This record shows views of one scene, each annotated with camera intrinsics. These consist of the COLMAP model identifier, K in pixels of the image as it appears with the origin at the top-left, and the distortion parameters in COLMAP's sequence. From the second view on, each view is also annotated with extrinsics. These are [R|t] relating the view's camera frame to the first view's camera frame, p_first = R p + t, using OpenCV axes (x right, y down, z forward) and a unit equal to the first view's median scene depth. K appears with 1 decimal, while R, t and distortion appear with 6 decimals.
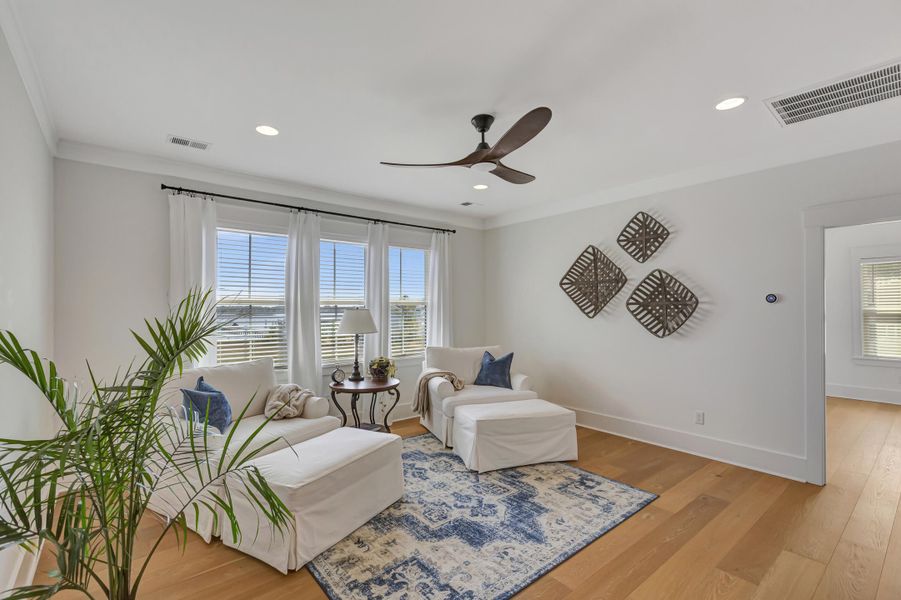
lens RADIAL K [[408.1, 0, 454.6], [0, 408.1, 308.2], [0, 0, 1]] dist [-0.001442, -0.000046]
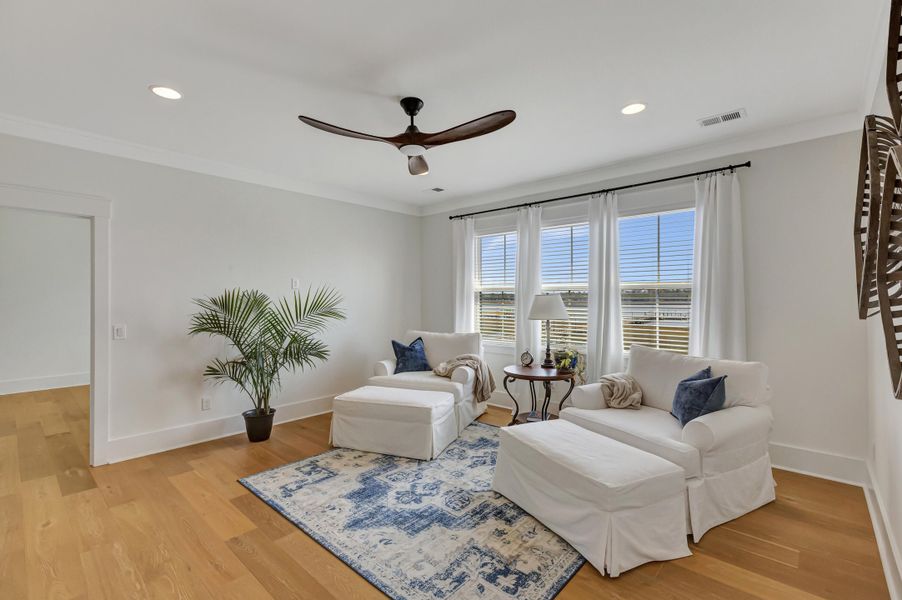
lens RADIAL K [[413.5, 0, 447.0], [0, 413.5, 298.7], [0, 0, 1]] dist [0.000995, -0.000200]
pose [[0.121919, 0.012389, -0.992463, 1.025828], [0.007111, 0.999886, 0.013355, -0.005783], [0.992515, -0.008685, 0.121817, 0.919610]]
